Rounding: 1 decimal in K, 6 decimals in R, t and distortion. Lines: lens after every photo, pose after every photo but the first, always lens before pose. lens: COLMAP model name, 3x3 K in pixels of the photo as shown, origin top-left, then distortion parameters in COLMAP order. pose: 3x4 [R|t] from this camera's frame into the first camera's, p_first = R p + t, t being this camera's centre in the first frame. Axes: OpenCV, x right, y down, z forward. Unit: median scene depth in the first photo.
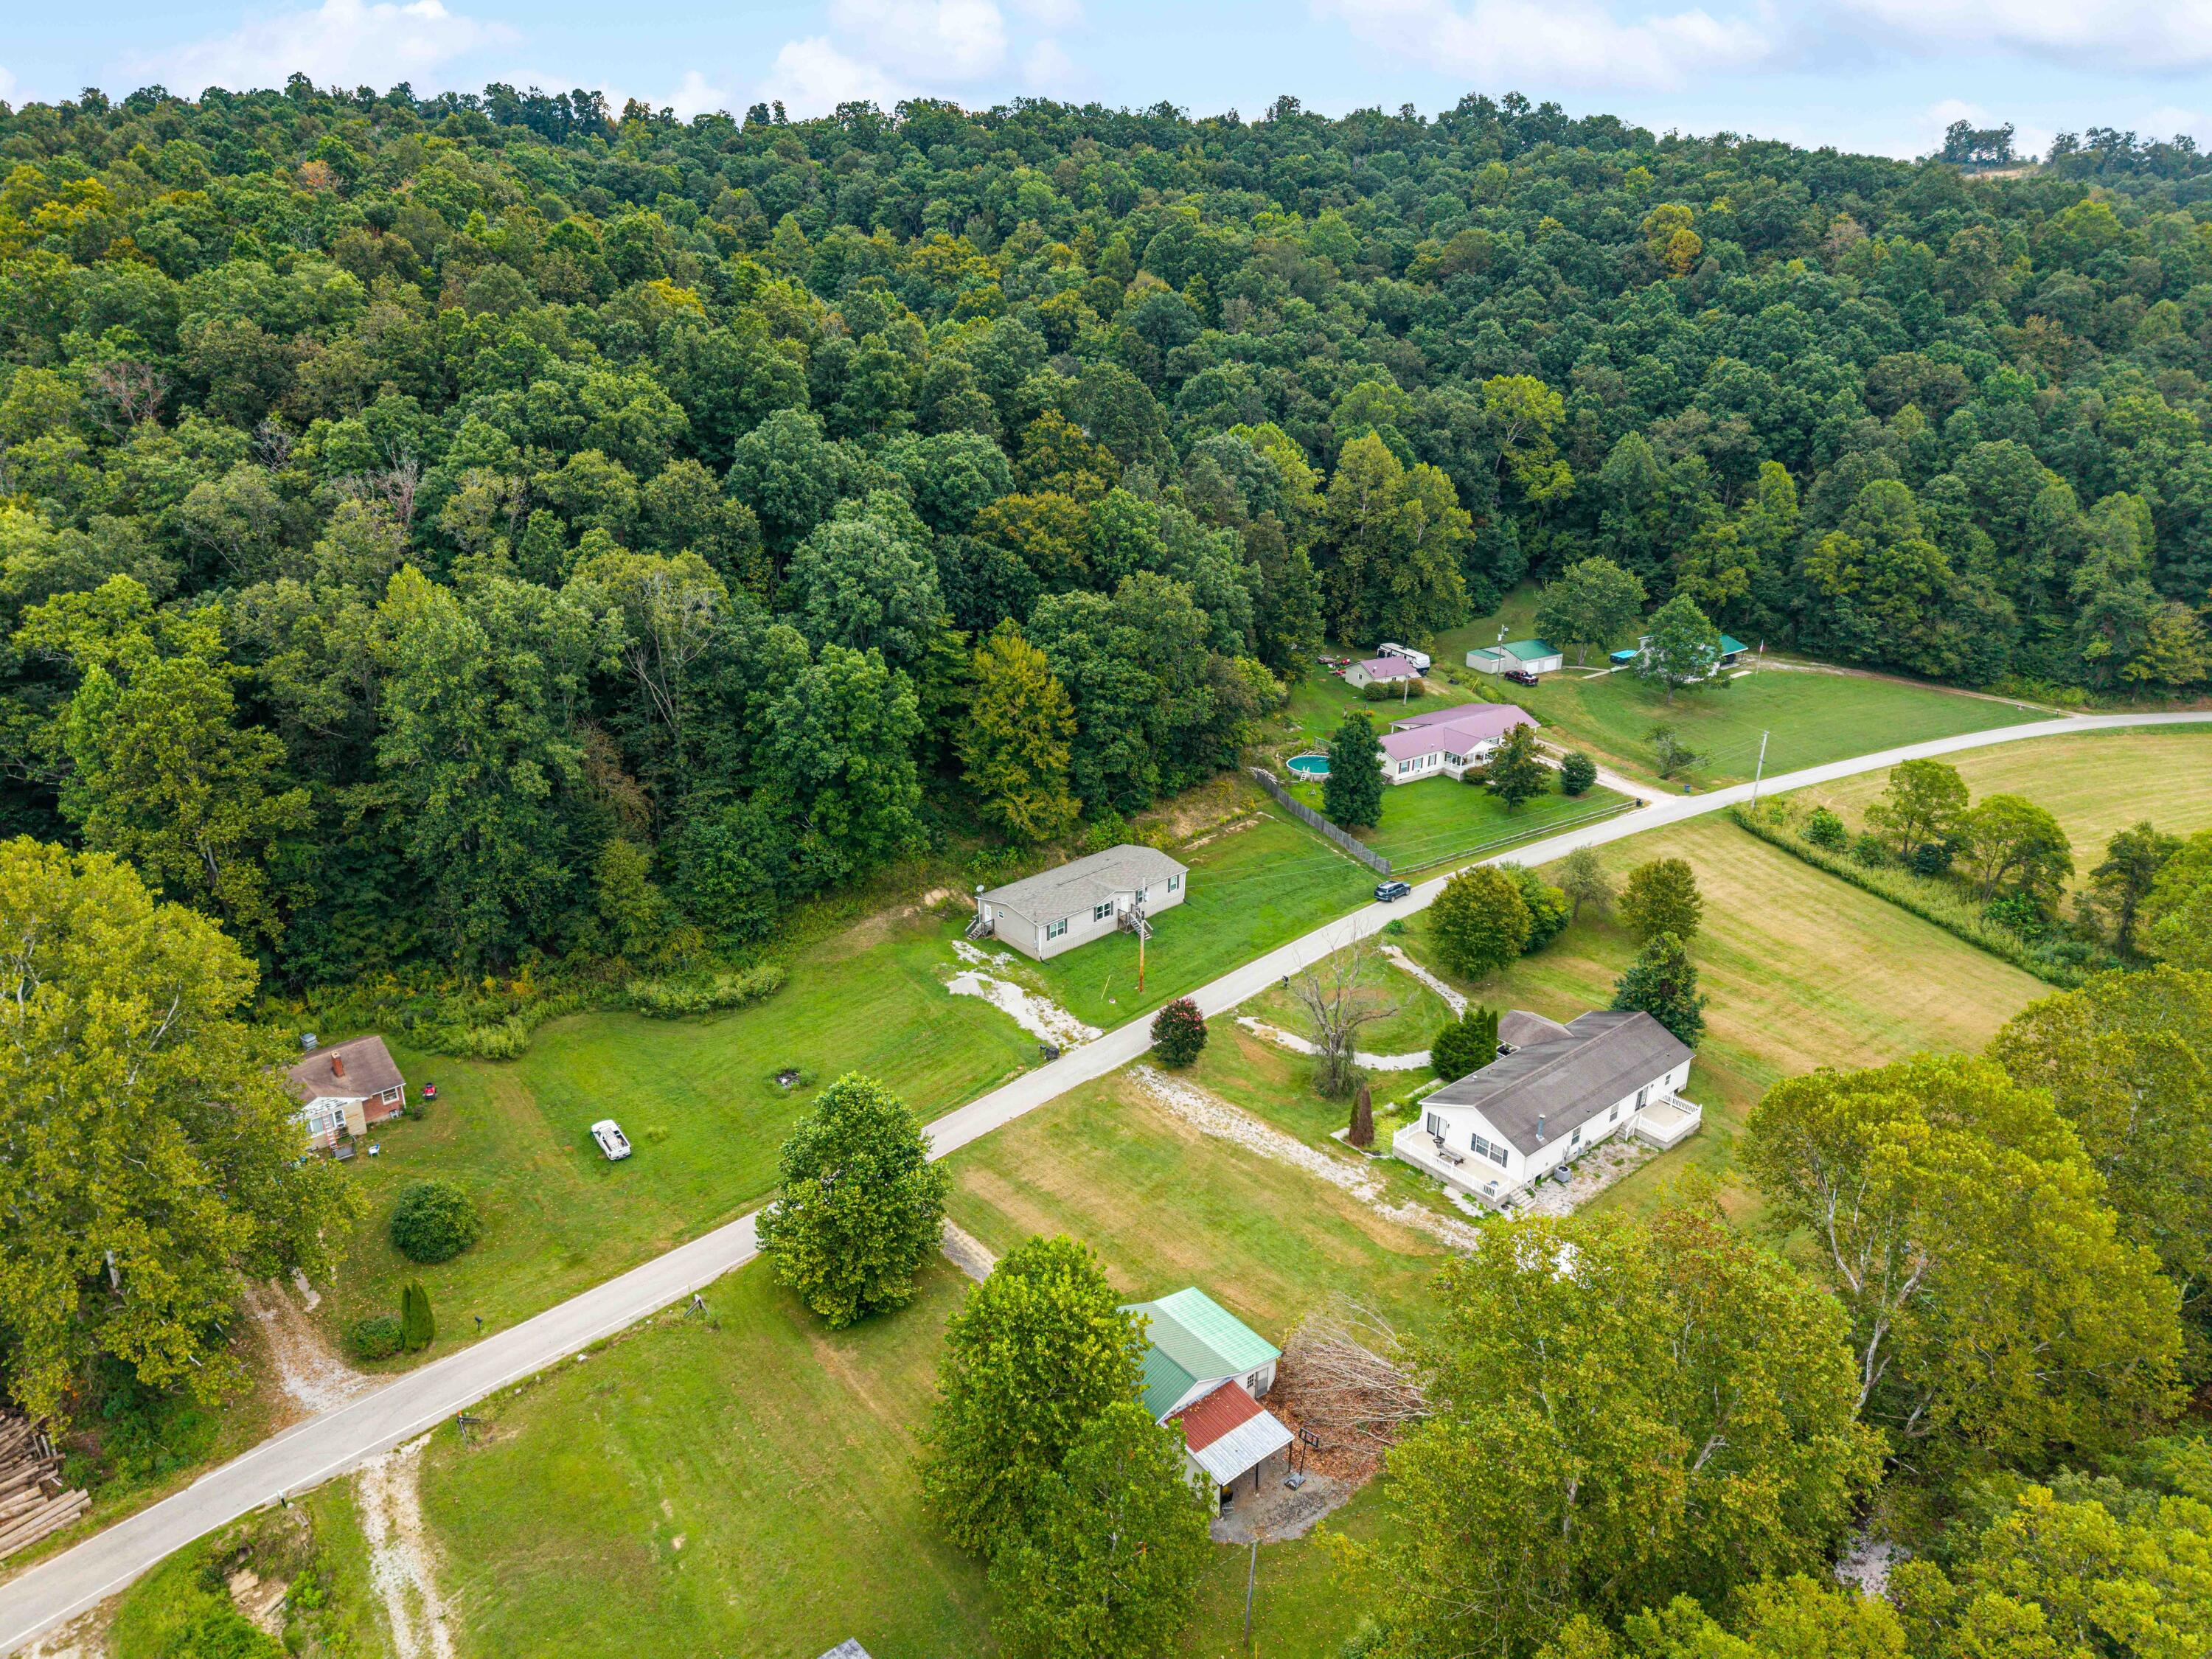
lens RADIAL K [[1457.3, 0, 1105.9], [0, 1457.3, 877.9], [0, 0, 1]] dist [0.060081, -0.073236]
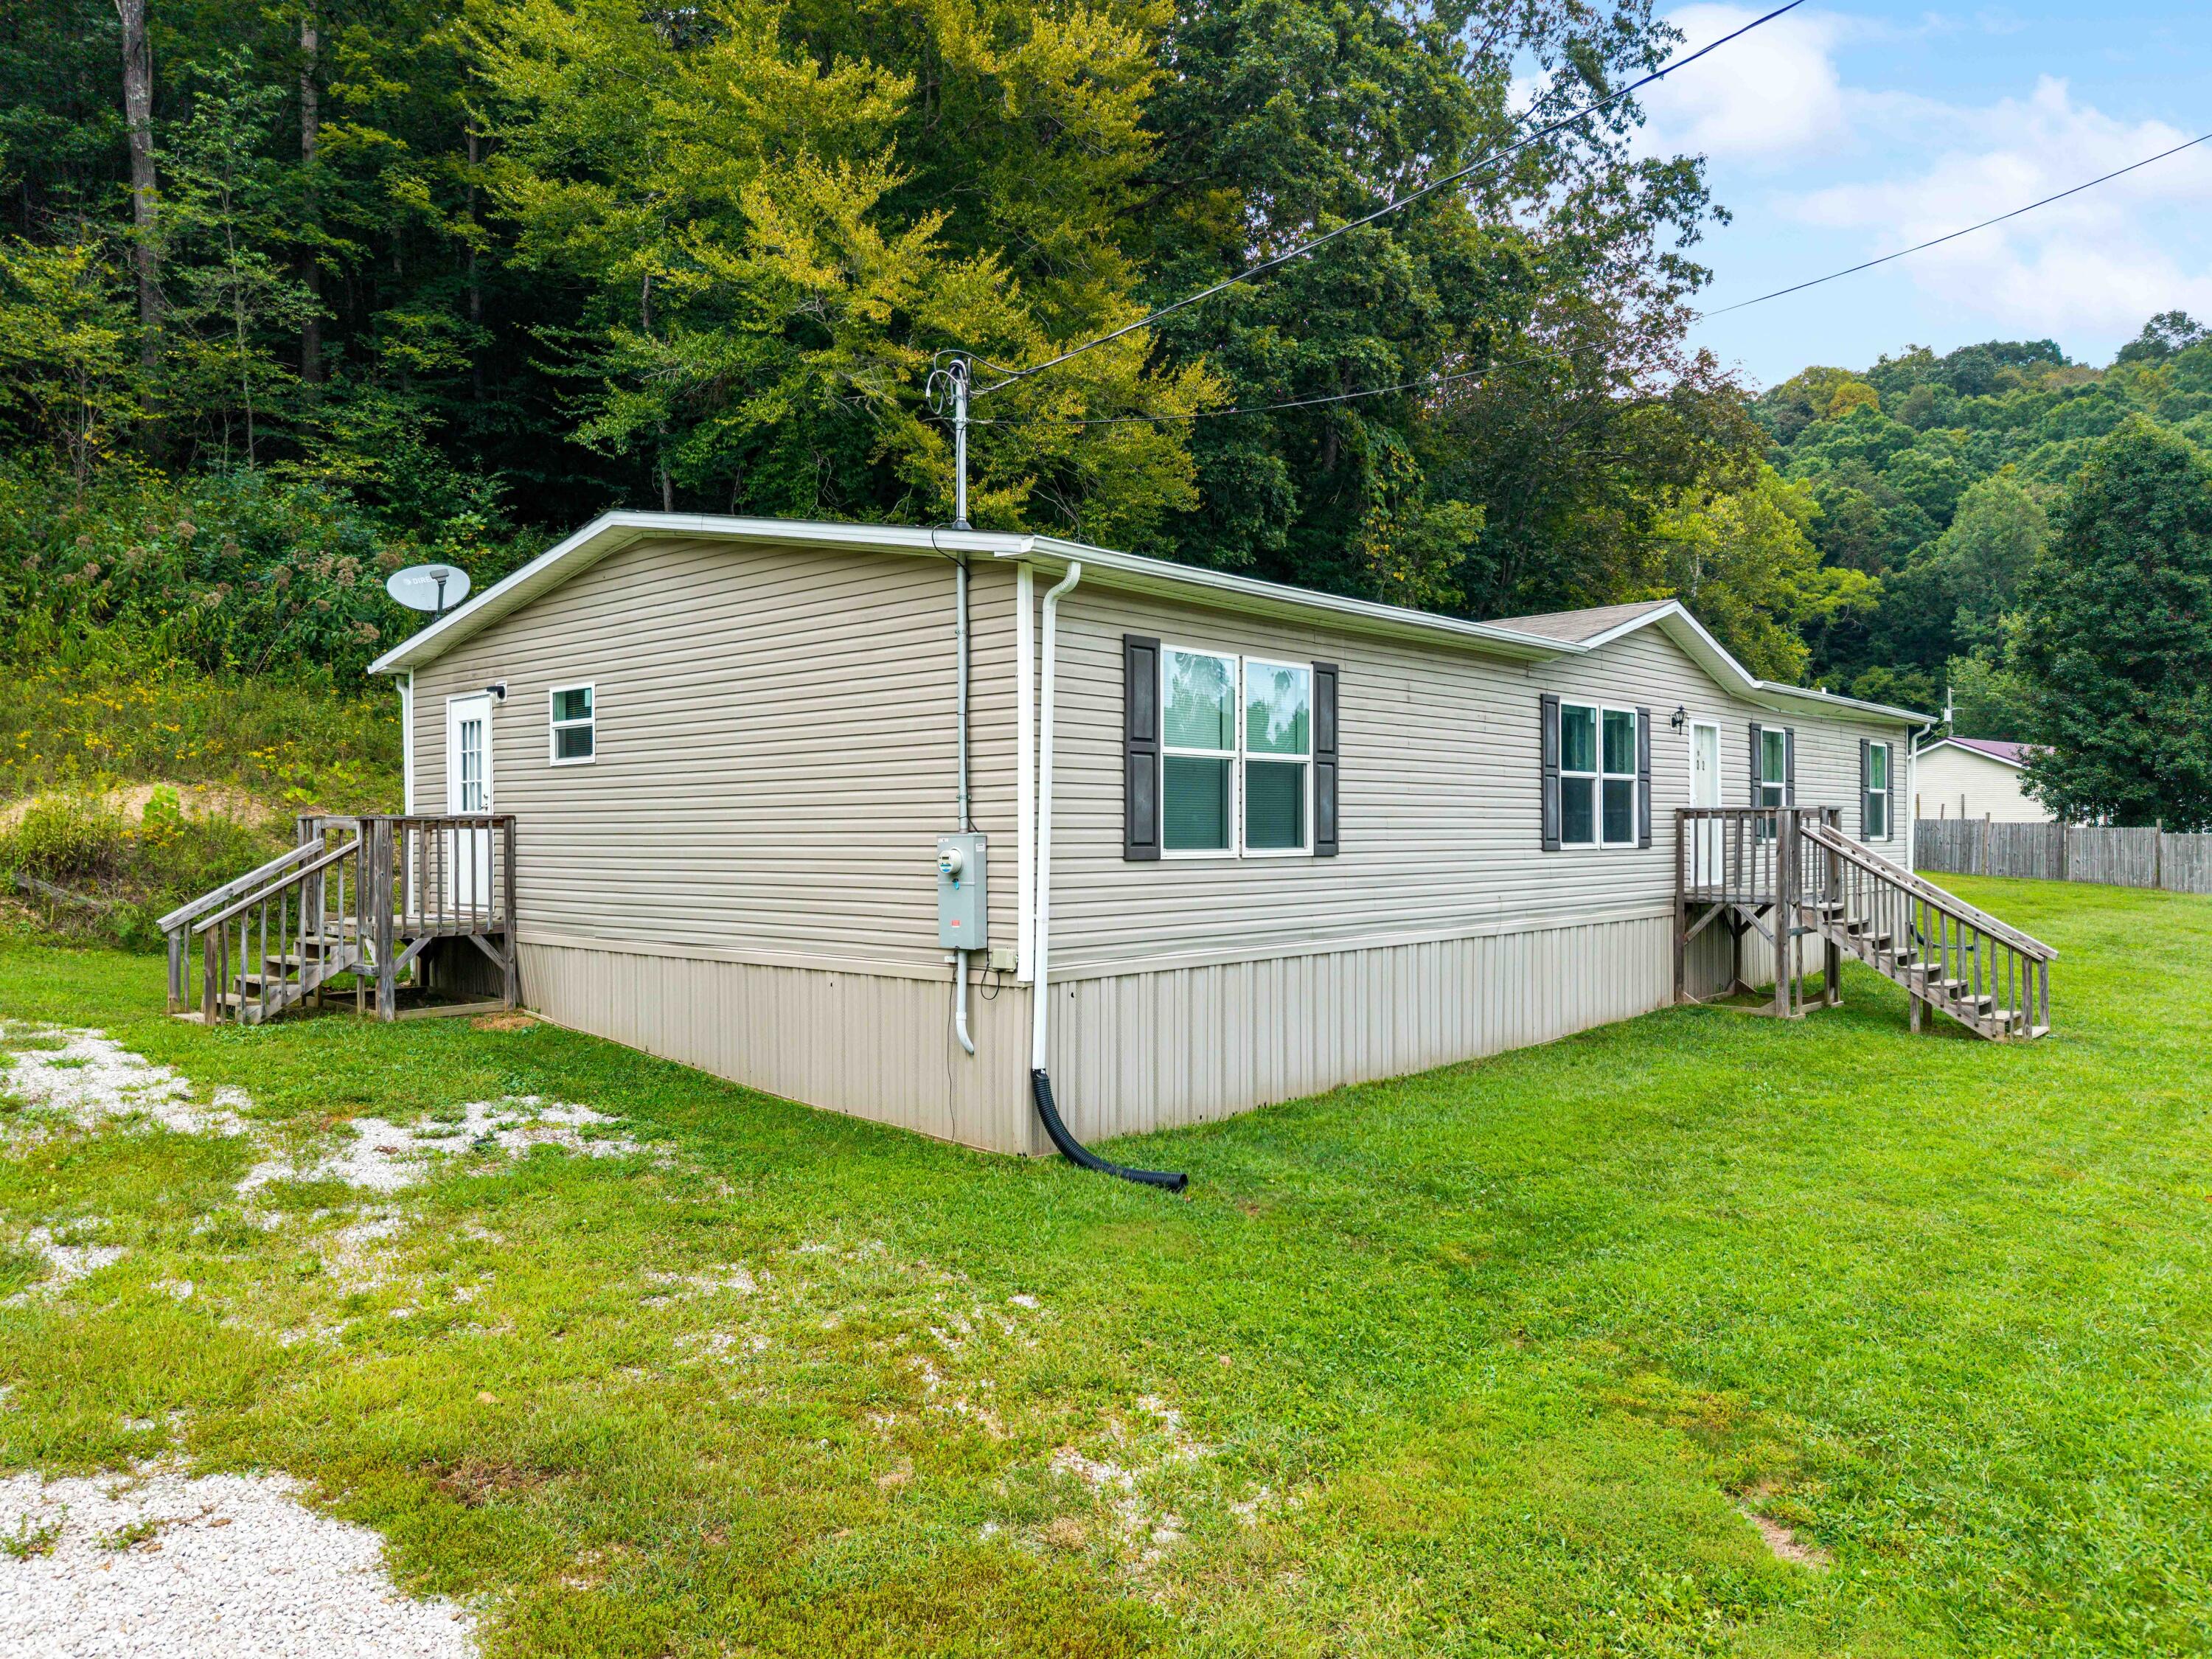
lens RADIAL K [[1516.0, 0, 1108.2], [0, 1516.0, 801.7], [0, 0, 1]] dist [0.010858, -0.003597]
pose [[0.997620, -0.007403, 0.068557, -0.035747], [0.034296, 0.915797, -0.400174, 0.054157], [-0.059822, 0.401573, 0.913871, 0.721777]]
